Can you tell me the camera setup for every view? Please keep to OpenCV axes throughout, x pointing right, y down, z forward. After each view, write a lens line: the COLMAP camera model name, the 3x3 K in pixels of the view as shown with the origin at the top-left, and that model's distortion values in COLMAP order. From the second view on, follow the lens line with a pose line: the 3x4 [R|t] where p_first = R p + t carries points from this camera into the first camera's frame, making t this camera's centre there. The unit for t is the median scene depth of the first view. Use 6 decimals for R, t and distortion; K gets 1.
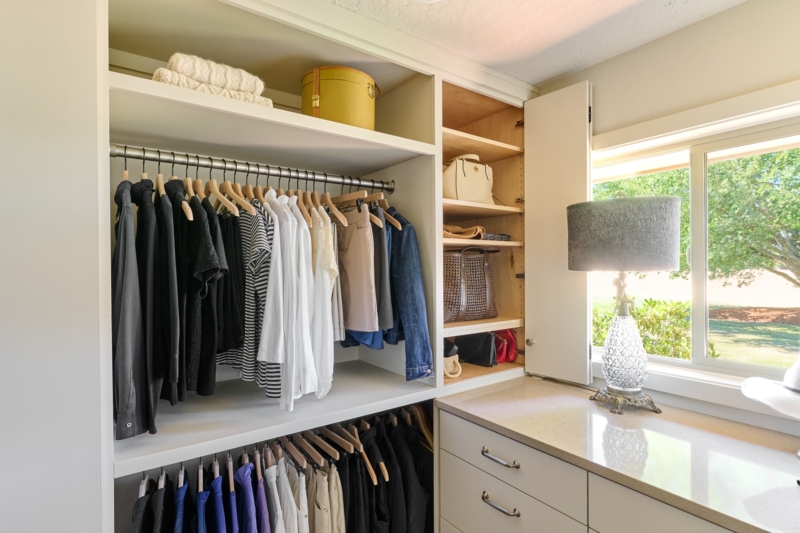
lens RADIAL K [[405.6, 0, 400.0], [0, 405.6, 266.5], [0, 0, 1]] dist [-0.023571, 0.000195]
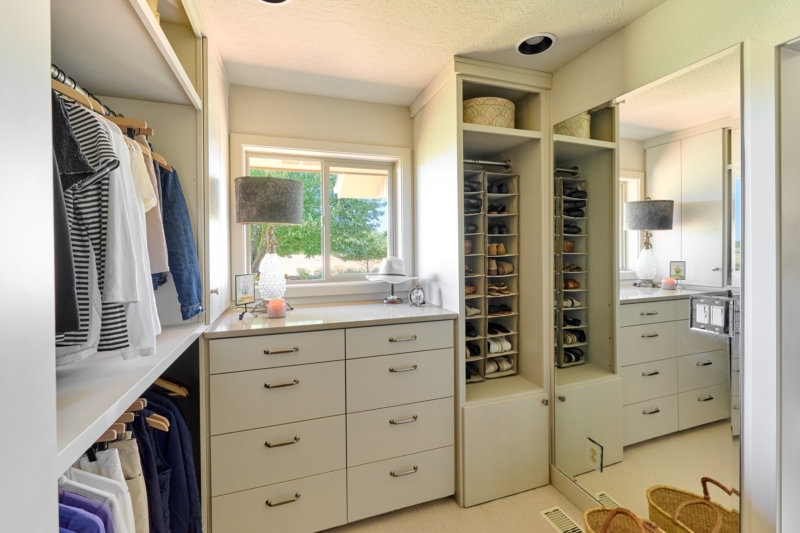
lens RADIAL K [[365.7, 0, 377.9], [0, 365.7, 261.6], [0, 0, 1]] dist [-0.000840, -0.000060]
pose [[0.339610, -0.007513, 0.940536, -0.708221], [0.020597, 0.999788, 0.000549, 0.147300], [-0.940341, 0.019186, 0.339692, 0.223467]]
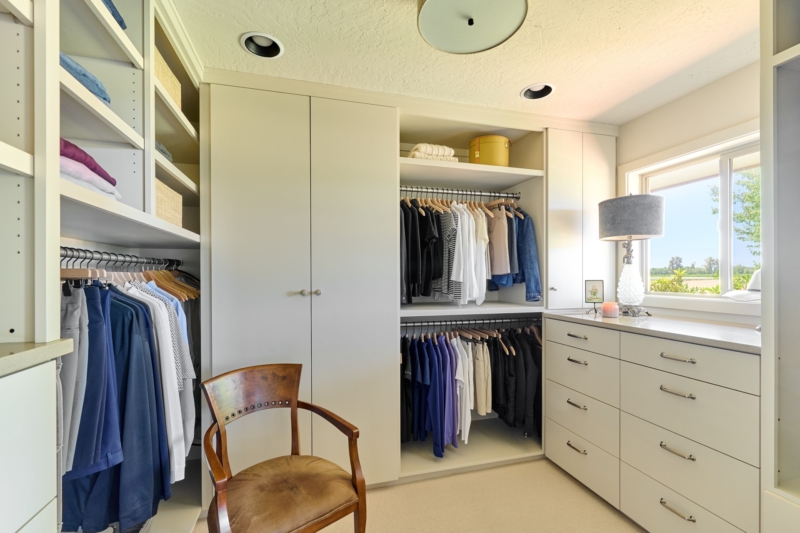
lens RADIAL K [[344.9, 0, 400.0], [0, 344.9, 266.5], [0, 0, 1]] dist [-0.000970, 0.000058]
pose [[0.933507, 0.004273, -0.358534, 0.043109], [-0.008420, 0.999914, -0.010008, 0.147646], [0.358461, 0.012361, 0.933463, -0.661946]]
